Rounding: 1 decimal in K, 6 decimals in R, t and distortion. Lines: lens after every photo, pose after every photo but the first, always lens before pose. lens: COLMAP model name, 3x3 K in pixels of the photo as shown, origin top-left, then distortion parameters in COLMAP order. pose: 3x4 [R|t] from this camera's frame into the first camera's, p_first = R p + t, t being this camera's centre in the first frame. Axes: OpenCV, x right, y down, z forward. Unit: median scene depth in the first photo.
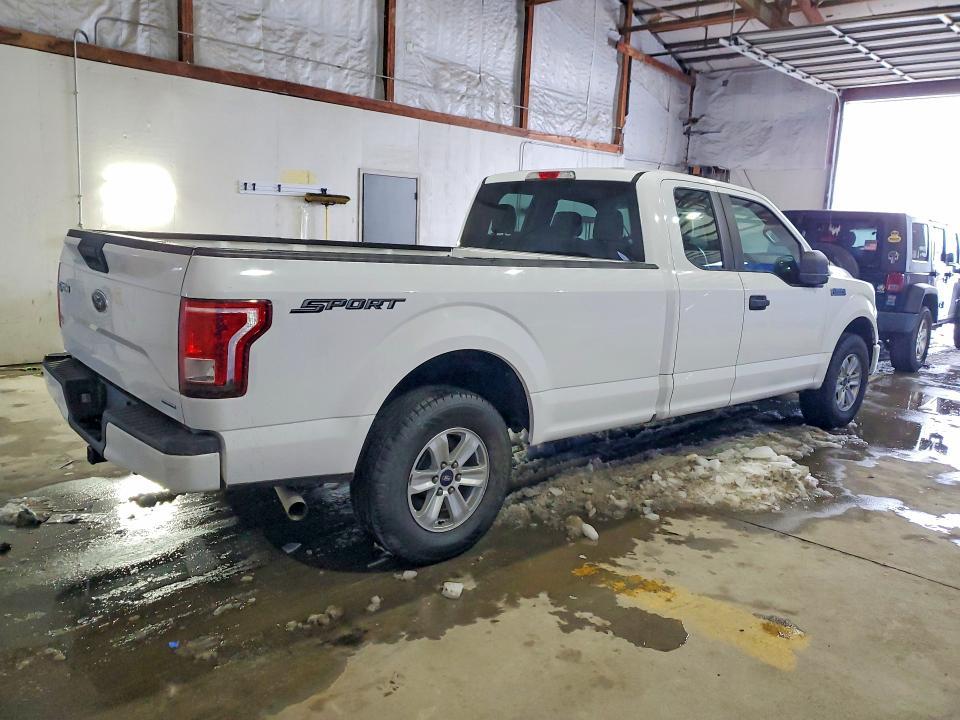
lens RADIAL K [[737.3, 0, 480.0], [0, 737.3, 360.0], [0, 0, 1]] dist [0.088326, -0.075619]
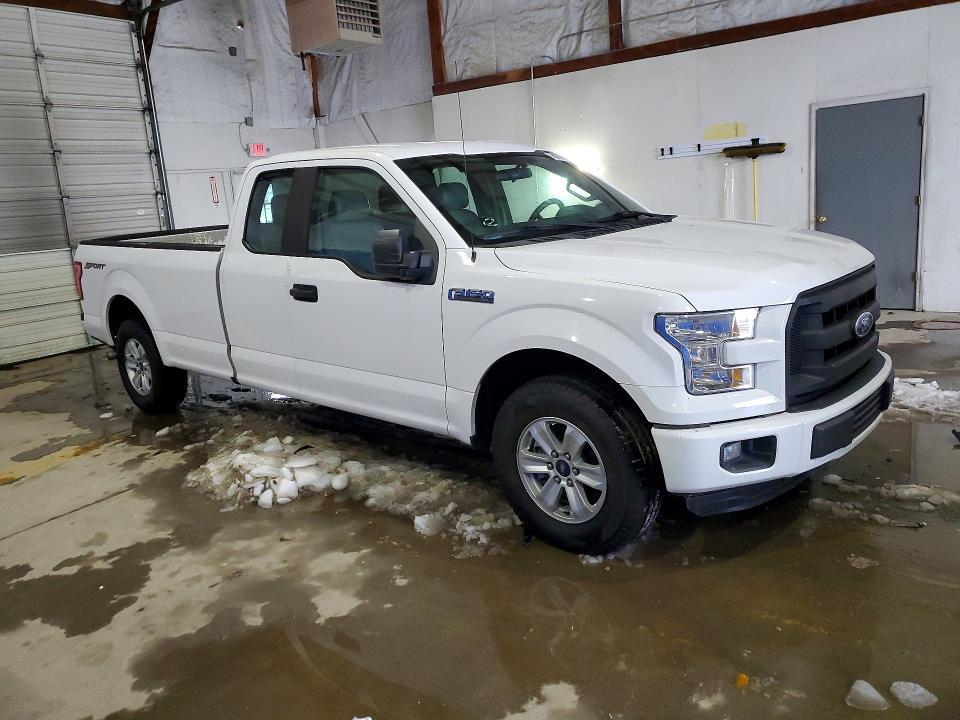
lens RADIAL K [[790.9, 0, 480.0], [0, 790.9, 360.0], [0, 0, 1]] dist [-0.002452, -0.016823]
pose [[0.073873, 0.156226, -0.984955, 0.863912], [-0.111661, 0.982739, 0.147499, -0.096284], [0.990997, 0.099085, 0.090042, 0.770440]]
